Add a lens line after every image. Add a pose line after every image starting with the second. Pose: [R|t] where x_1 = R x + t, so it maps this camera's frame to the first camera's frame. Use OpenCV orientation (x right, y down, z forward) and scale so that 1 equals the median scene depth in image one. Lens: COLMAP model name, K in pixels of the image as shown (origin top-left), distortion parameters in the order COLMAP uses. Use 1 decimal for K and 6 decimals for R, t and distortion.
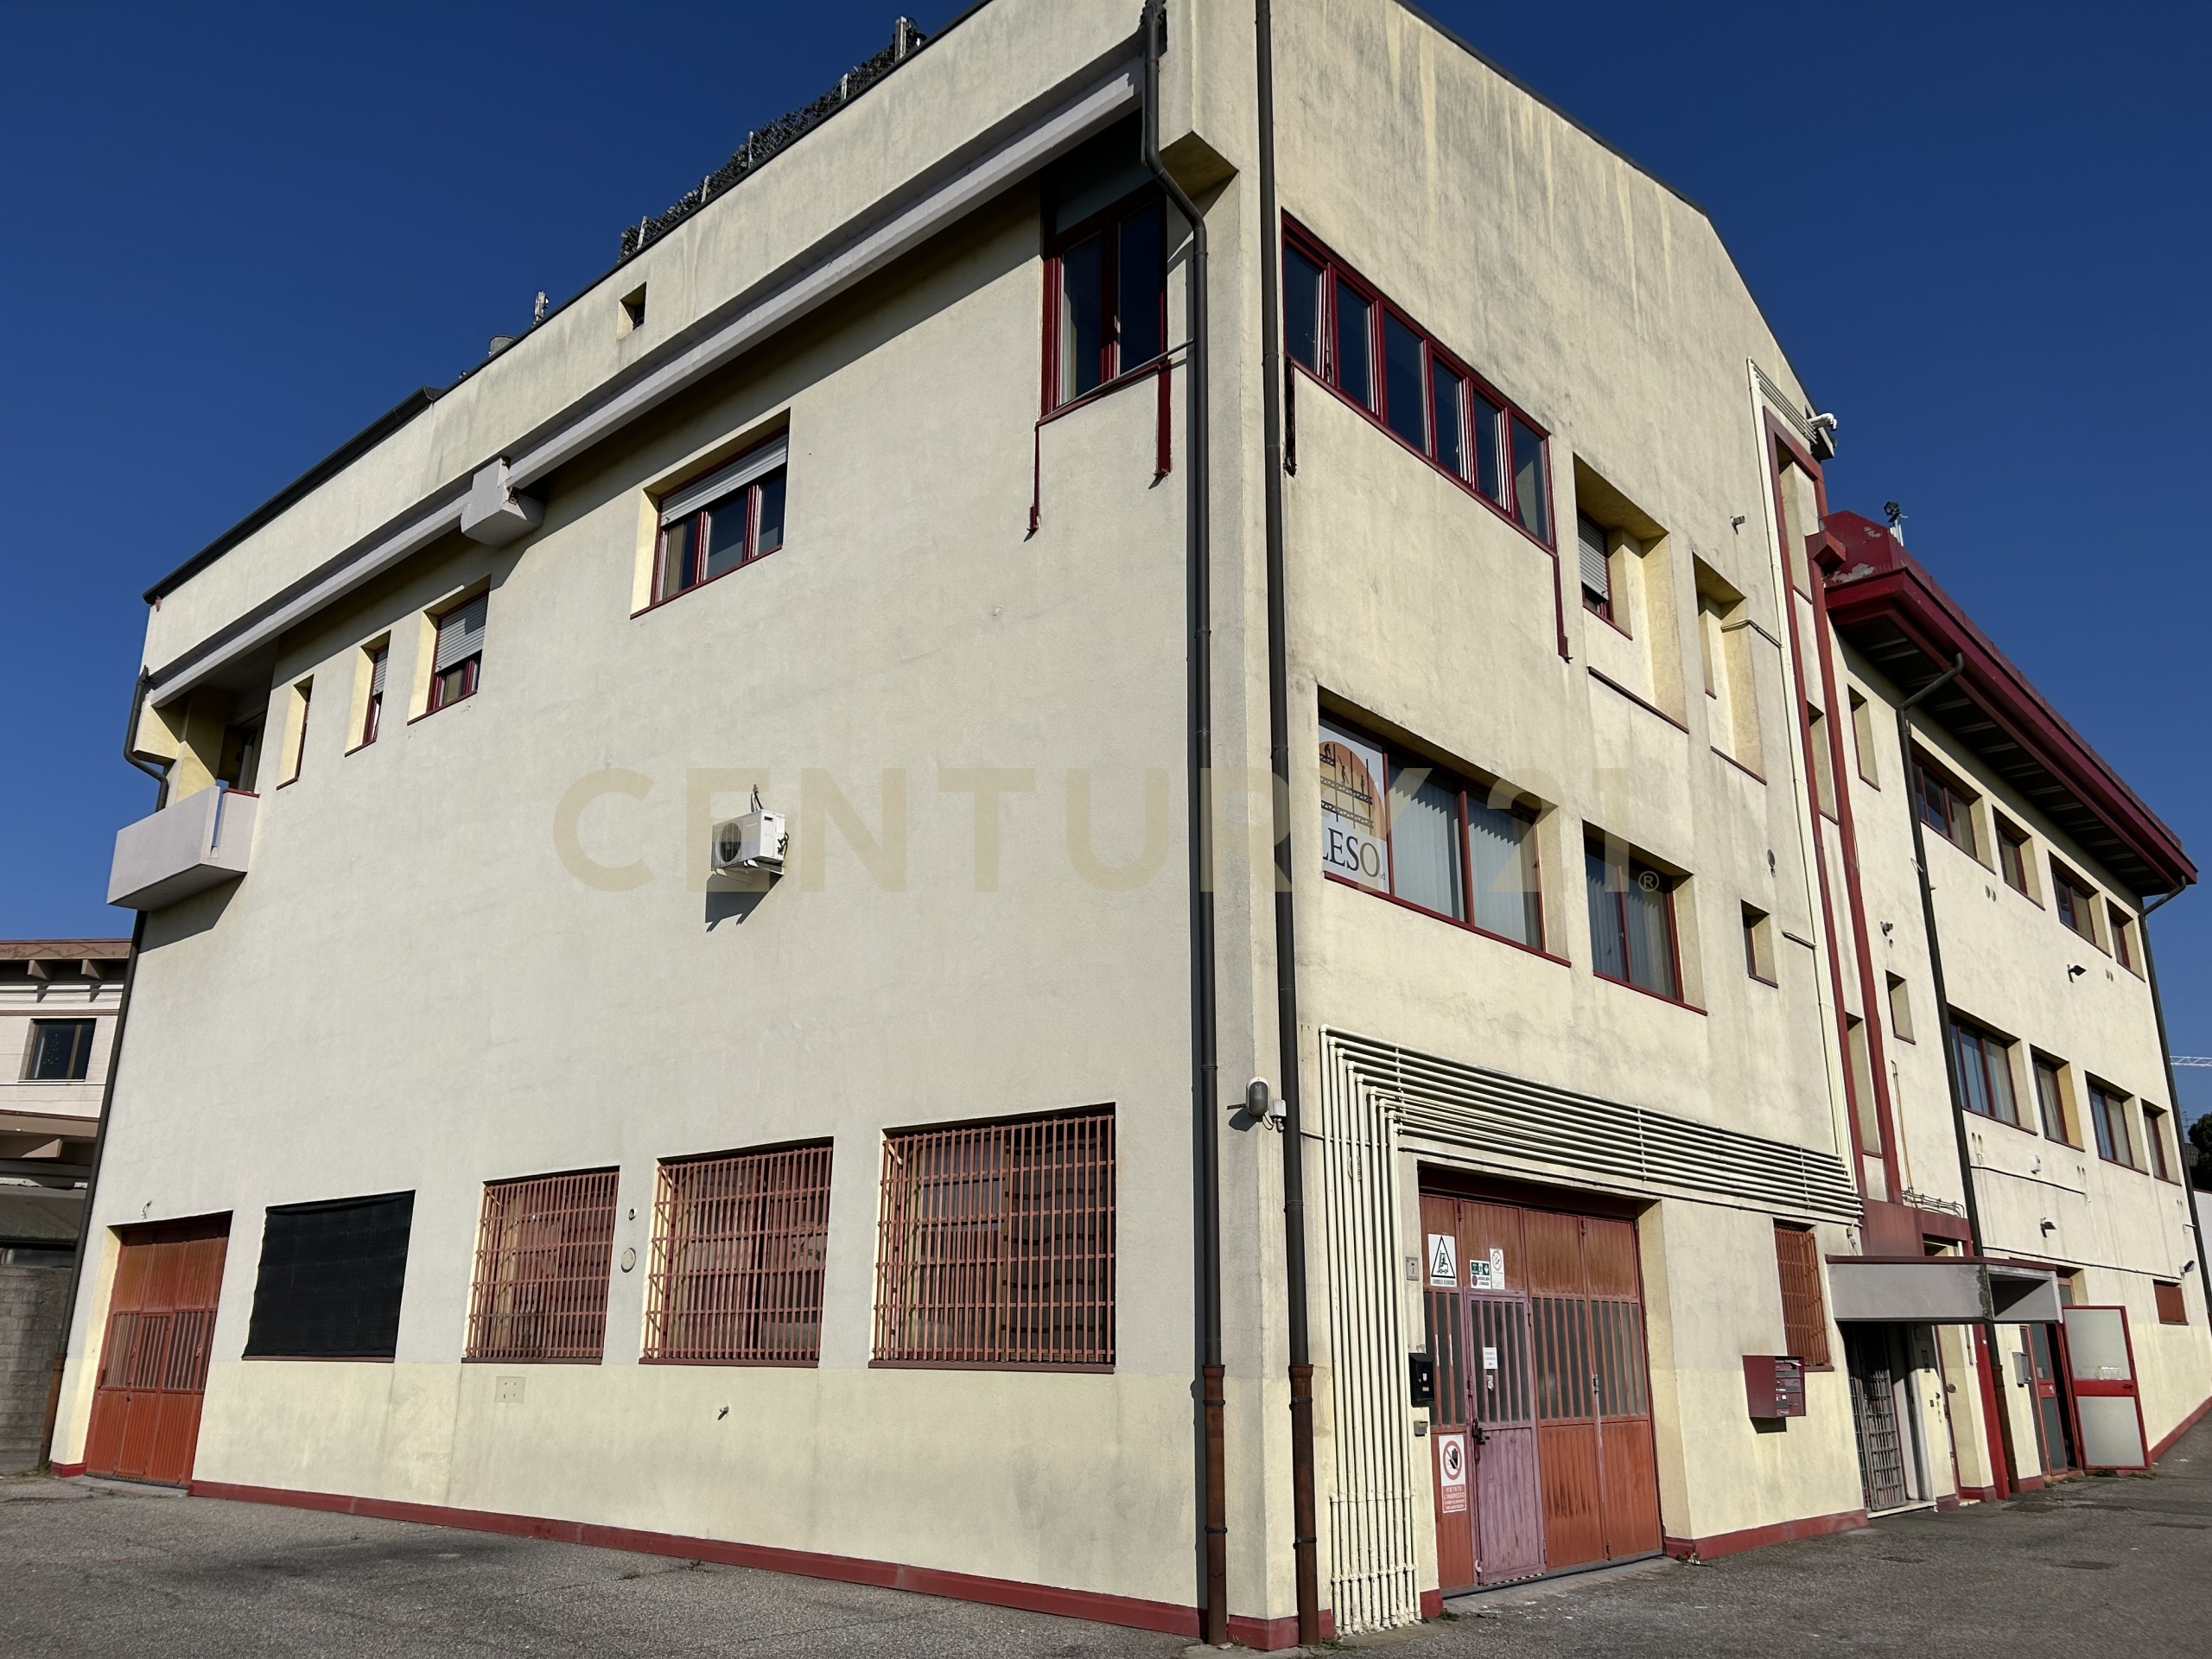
lens RADIAL K [[1650.1, 0, 1082.0], [0, 1650.1, 838.8], [0, 0, 1]] dist [0.052808, -0.048285]
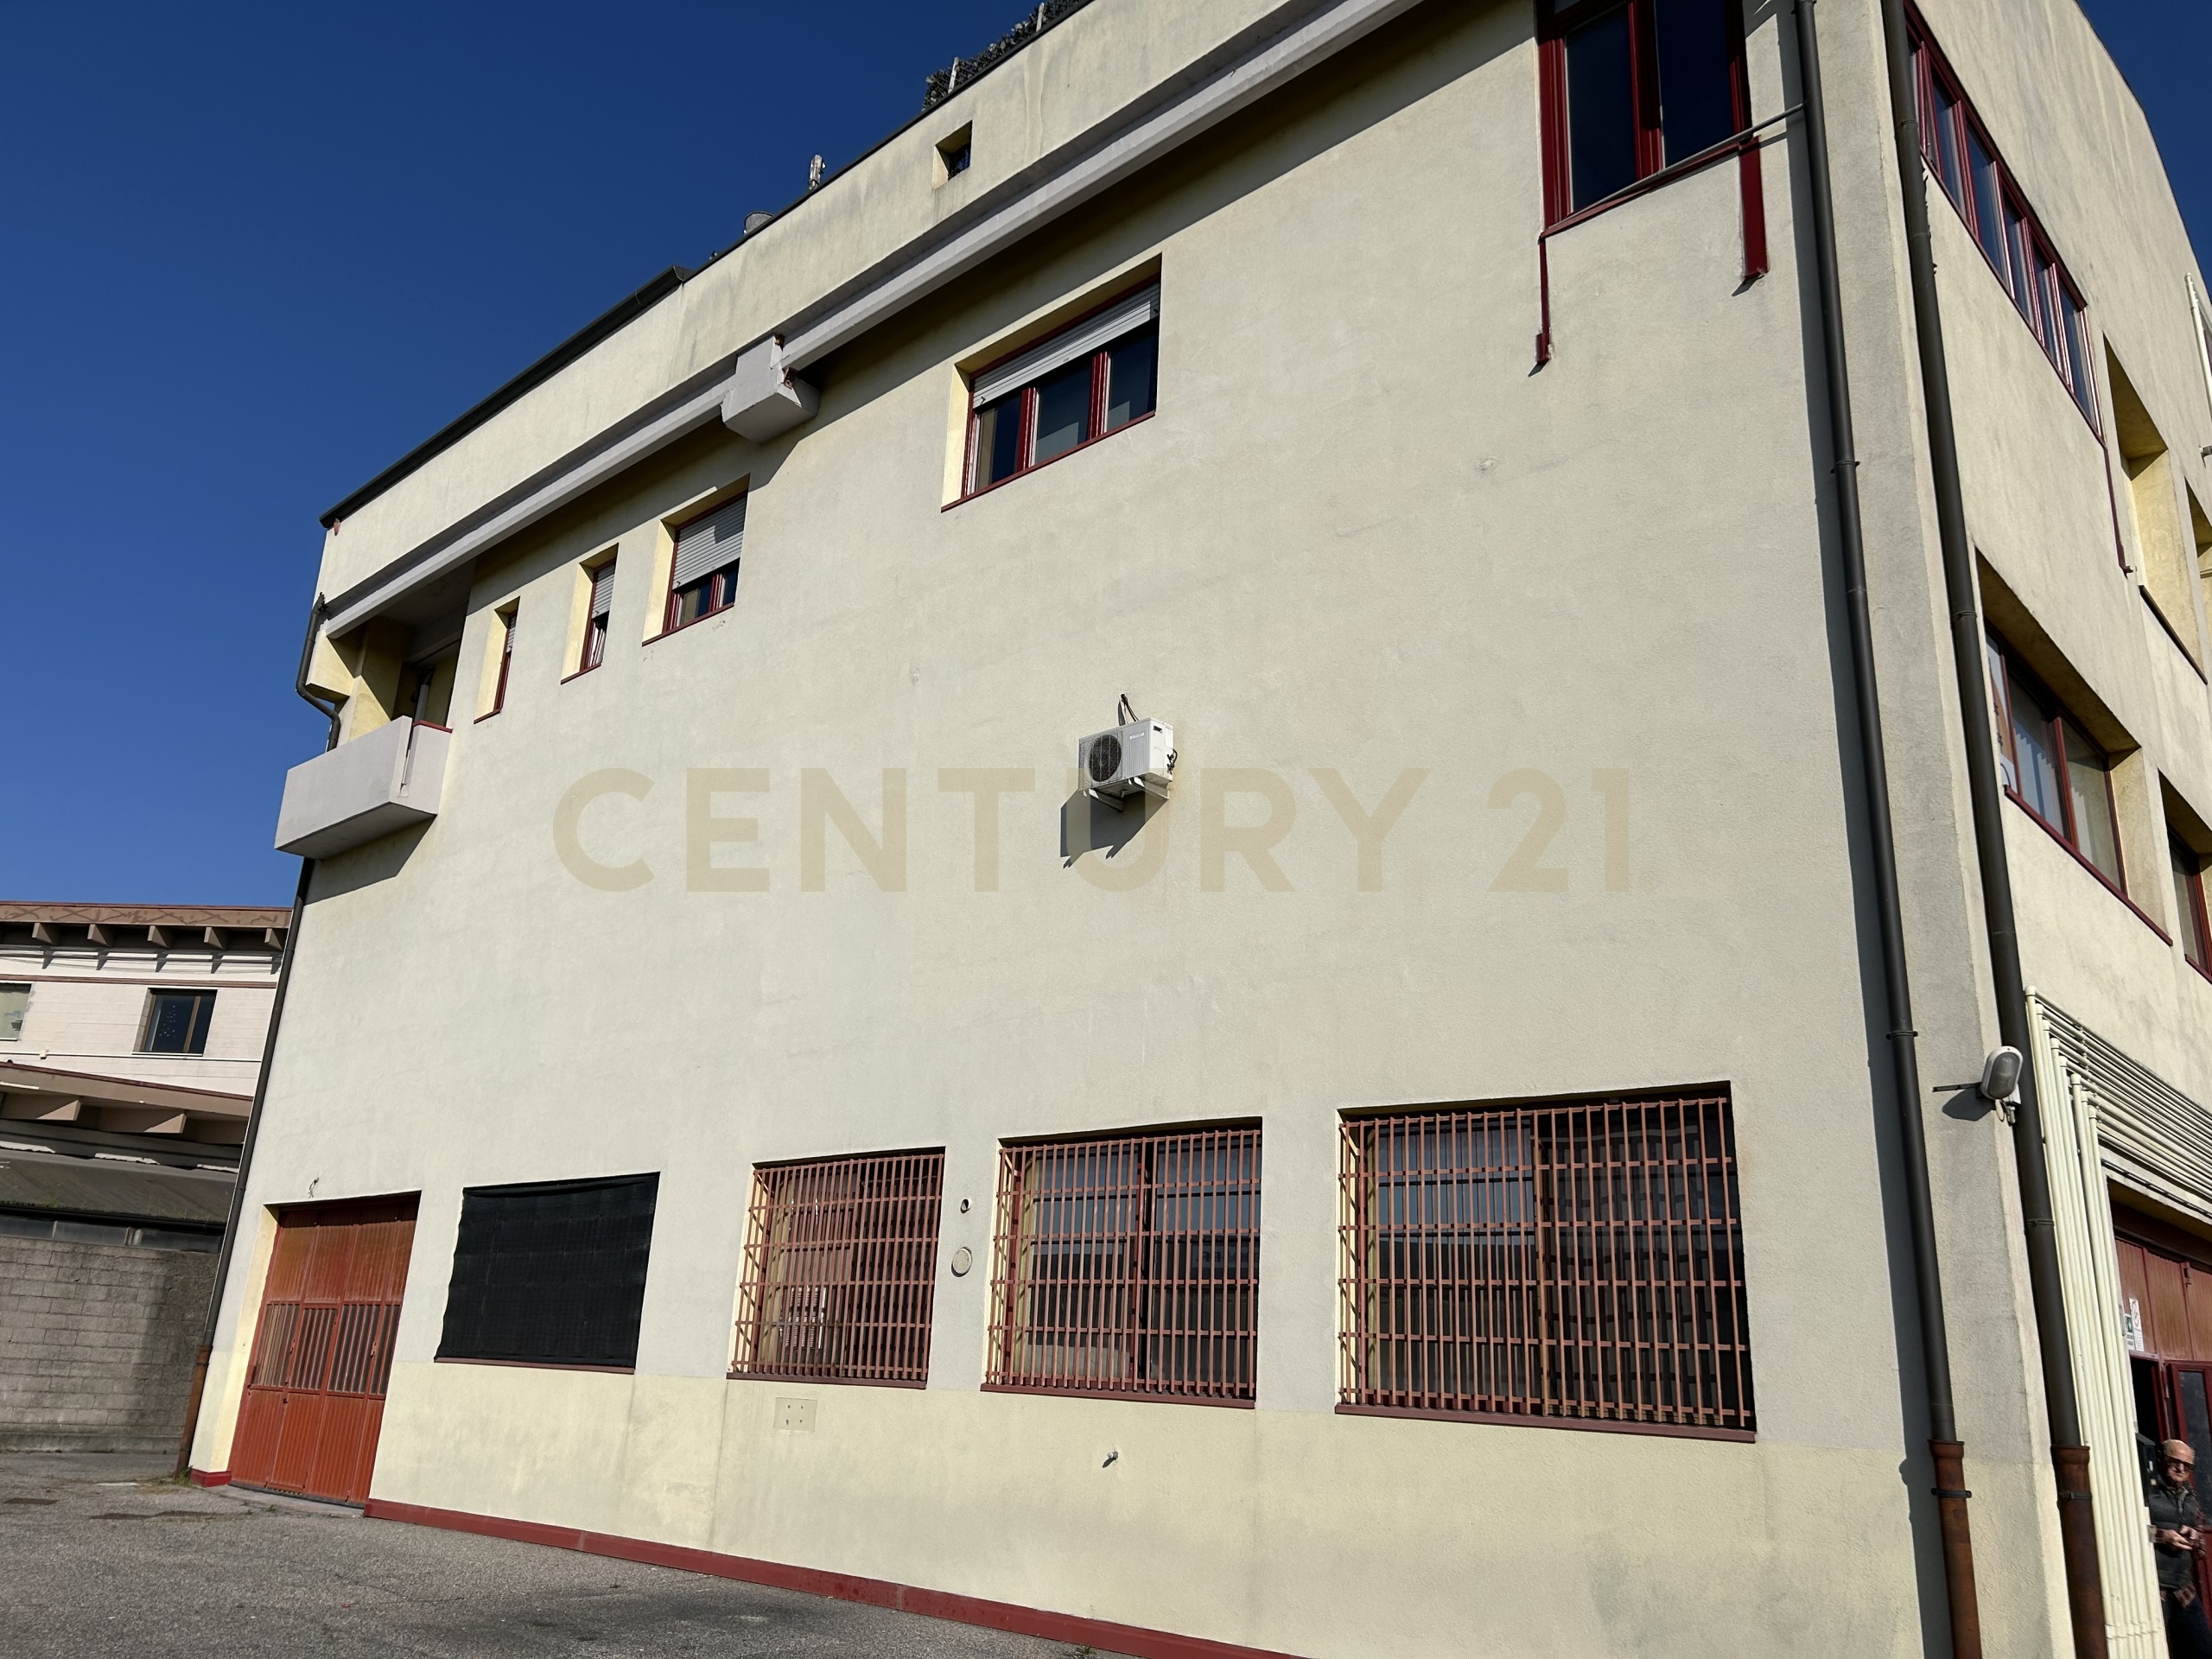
lens RADIAL K [[1650.1, 0, 1082.0], [0, 1650.1, 838.8], [0, 0, 1]] dist [0.052808, -0.048285]
pose [[0.998962, 0.035052, -0.029085, -0.182796], [-0.035618, 0.999182, -0.019173, 0.053920], [0.028389, 0.020189, 0.999393, 0.166674]]
